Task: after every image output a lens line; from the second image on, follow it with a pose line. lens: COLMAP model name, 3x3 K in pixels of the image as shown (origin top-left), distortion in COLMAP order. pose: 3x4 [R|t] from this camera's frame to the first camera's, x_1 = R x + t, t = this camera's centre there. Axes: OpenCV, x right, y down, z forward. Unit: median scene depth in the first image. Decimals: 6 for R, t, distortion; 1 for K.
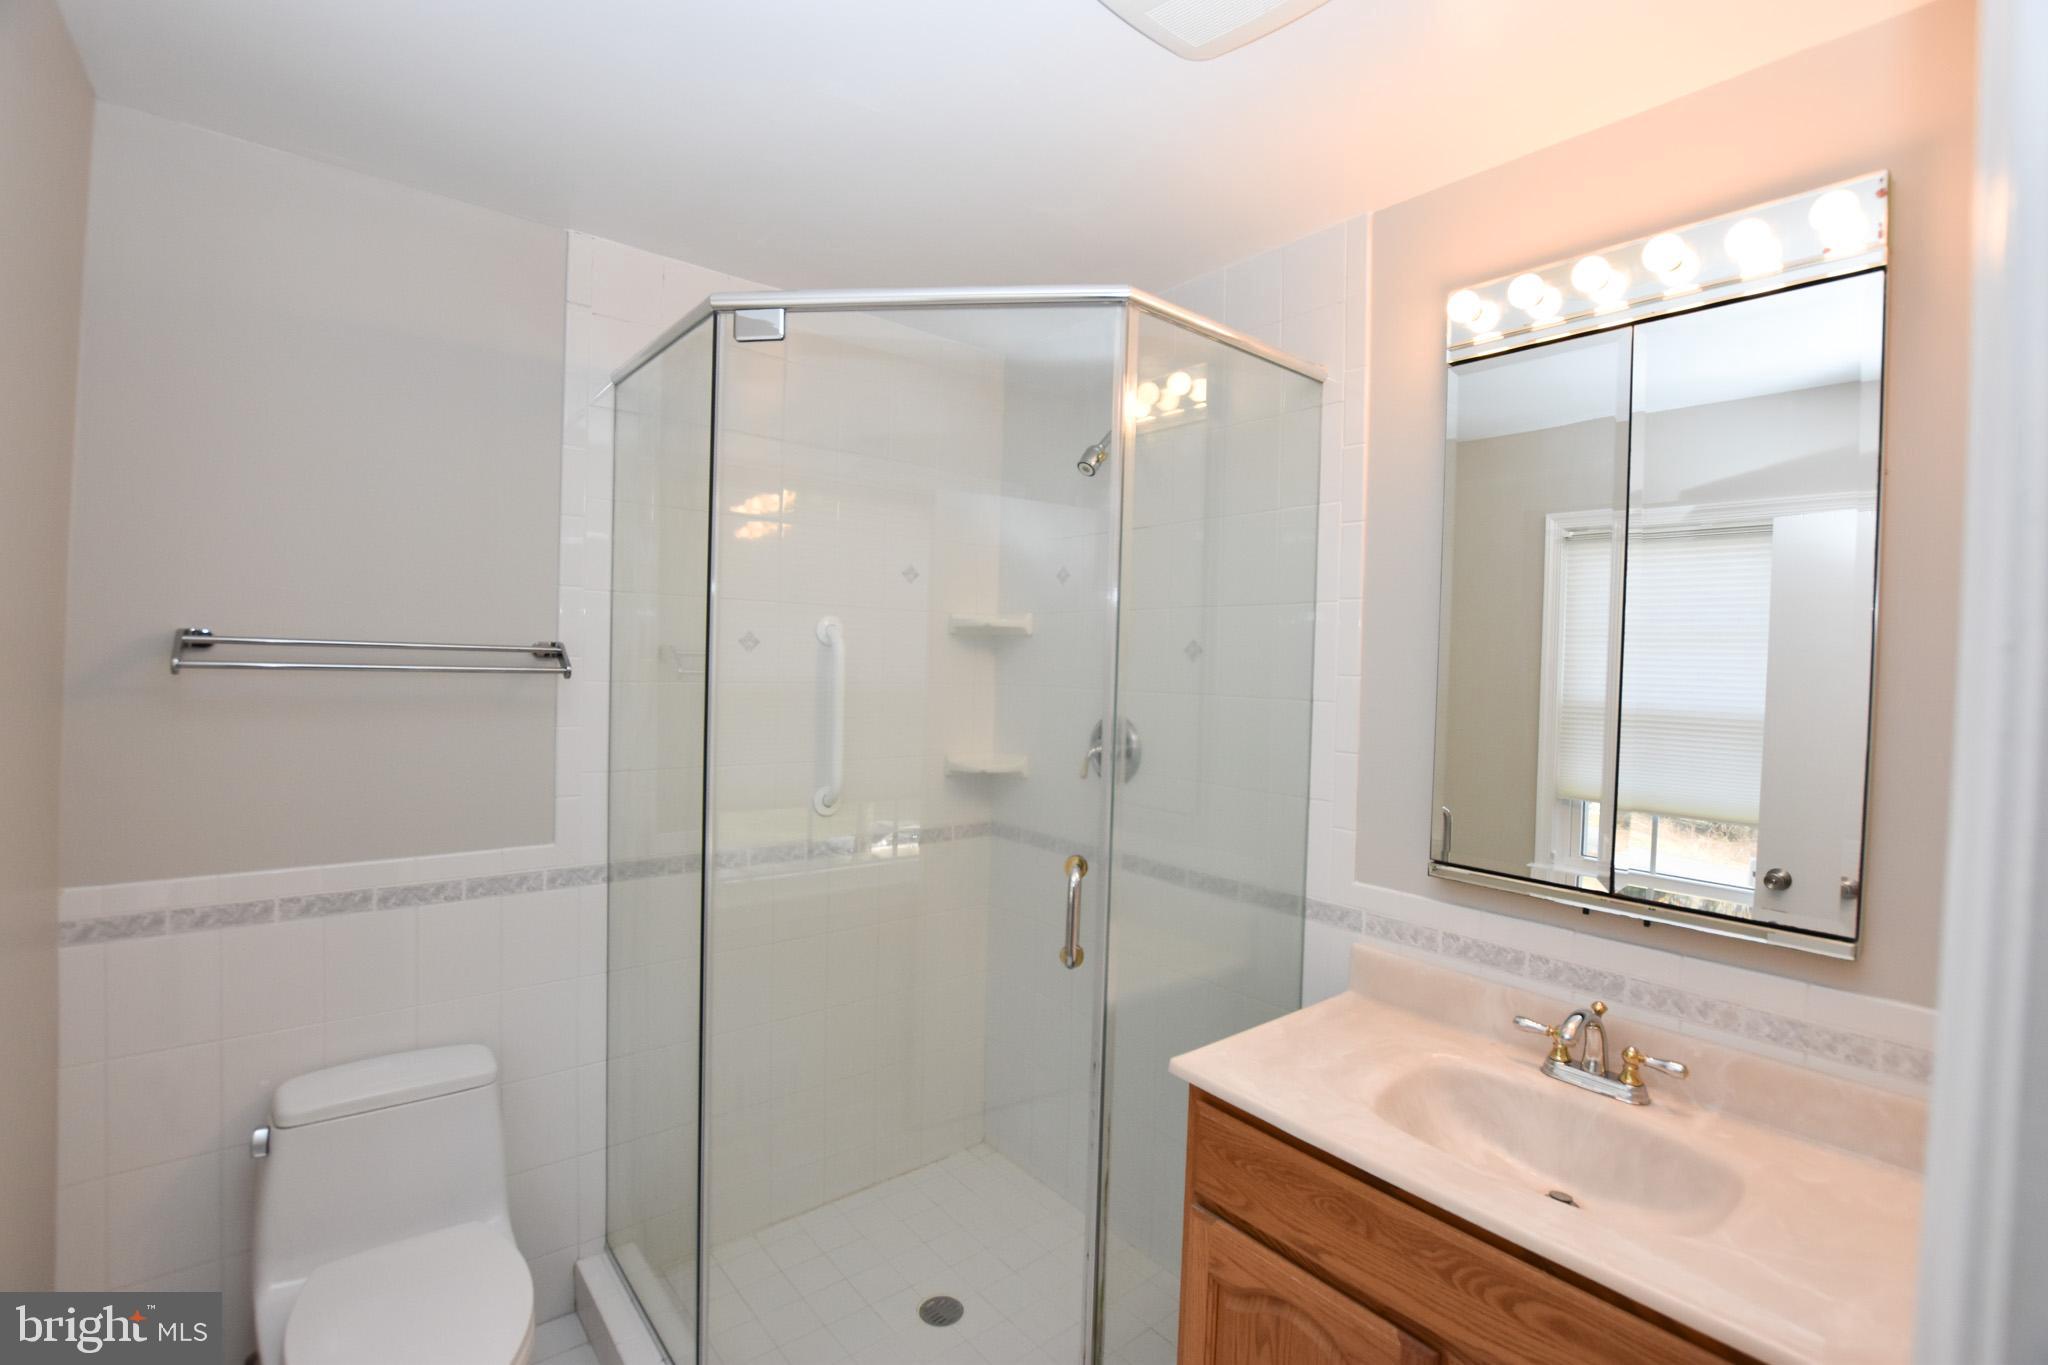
lens RADIAL K [[906.1, 0, 1024.8], [0, 906.1, 669.4], [0, 0, 1]] dist [-0.000578, -0.000022]
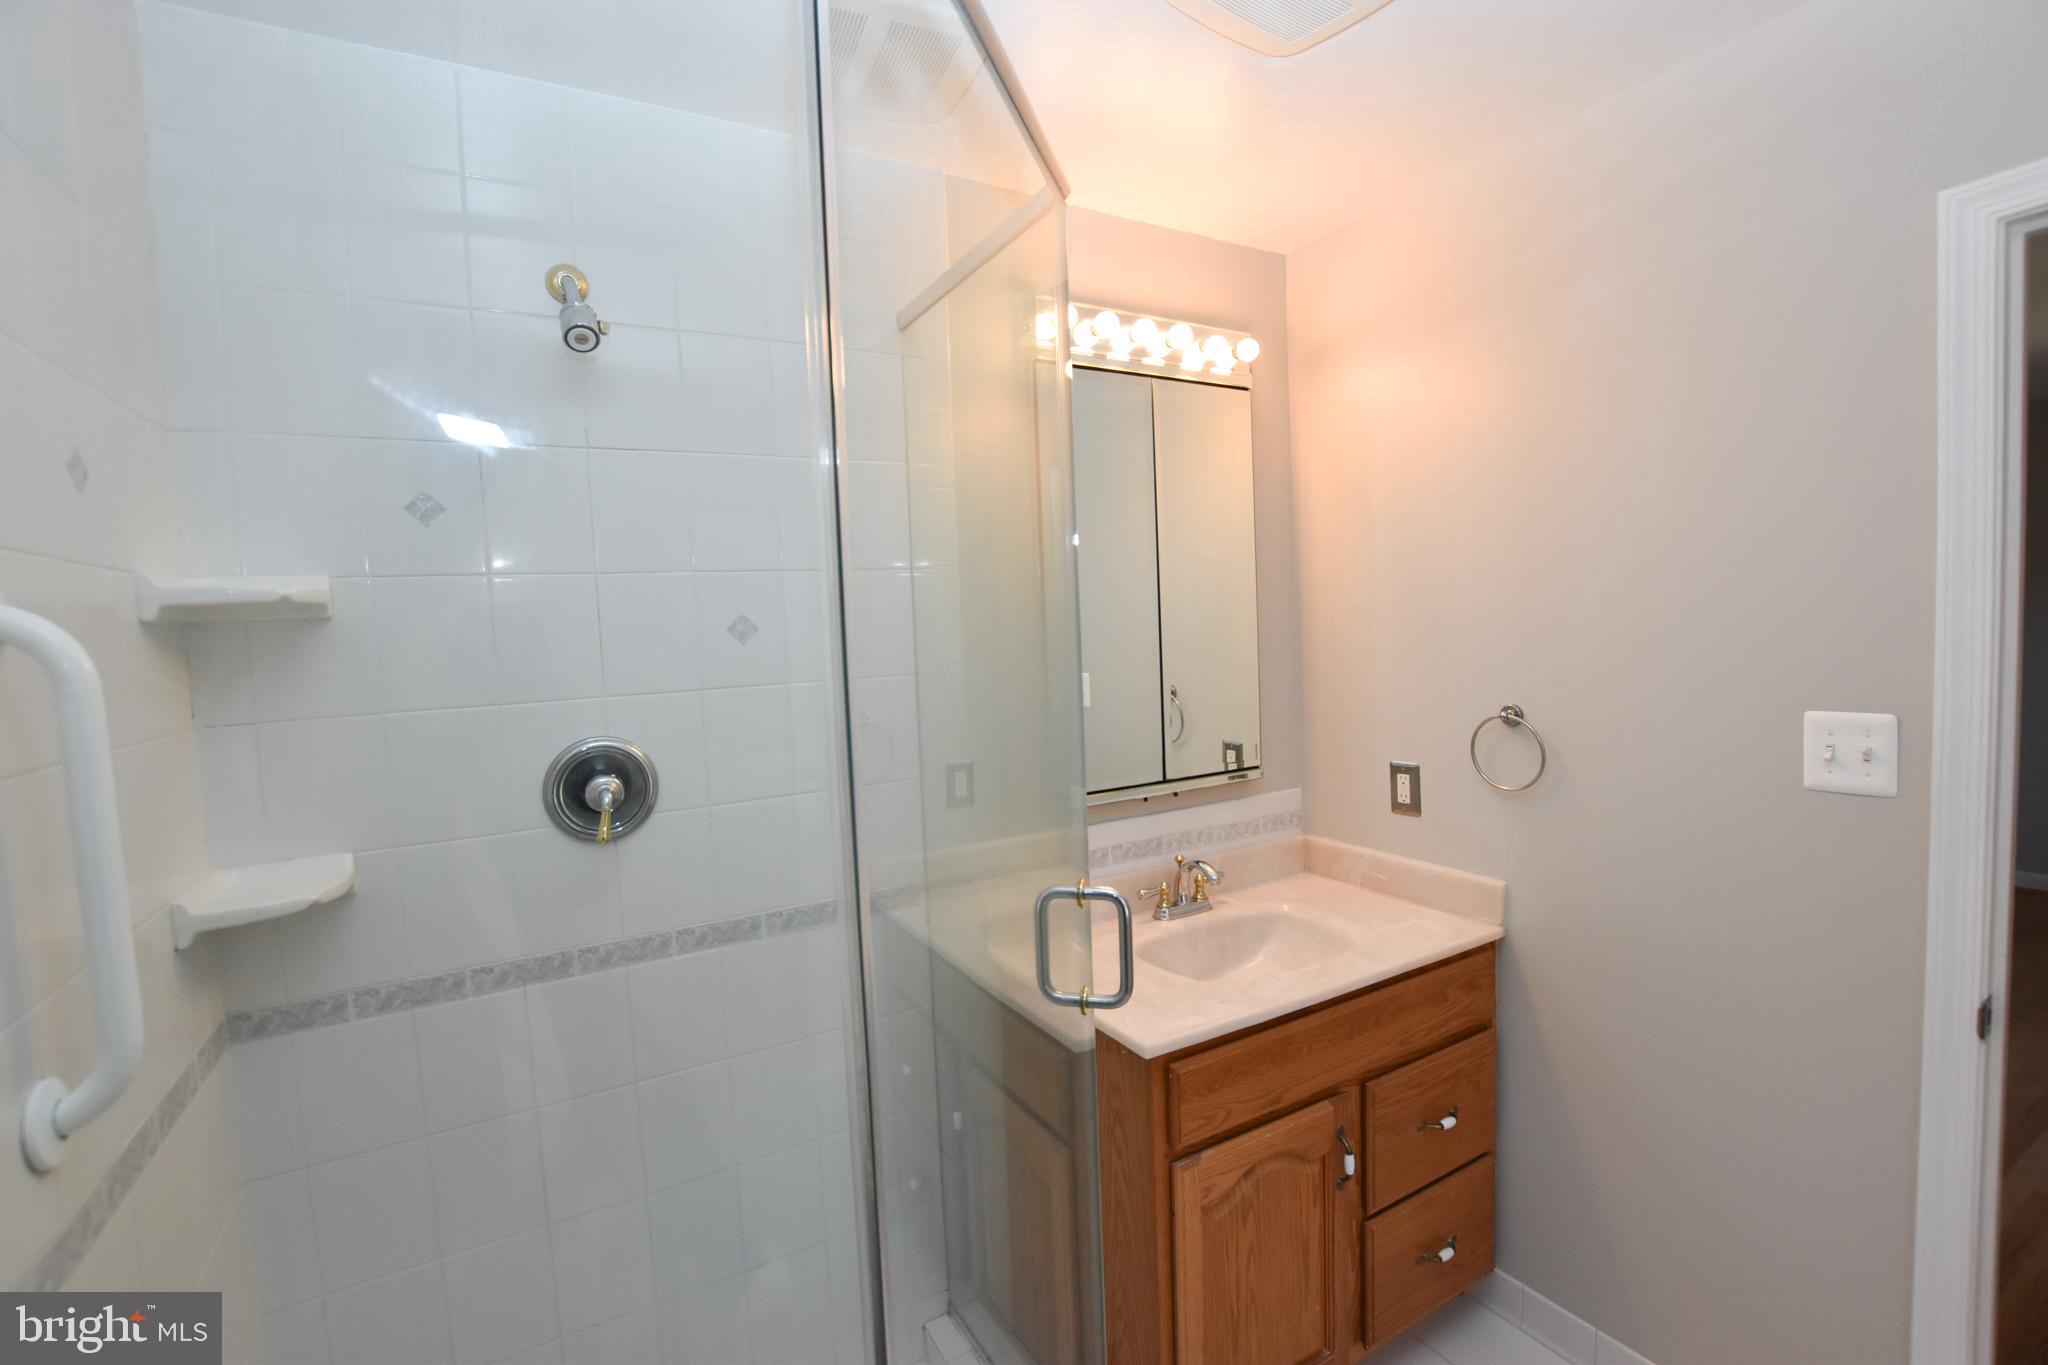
lens RADIAL K [[902.5, 0, 1031.5], [0, 902.5, 678.2], [0, 0, 1]] dist [-0.032671, 0.003135]
pose [[0.184812, -0.081159, 0.979417, -0.793715], [0.070733, 0.995098, 0.069111, -0.023650], [-0.980225, 0.056505, 0.189647, 0.972246]]
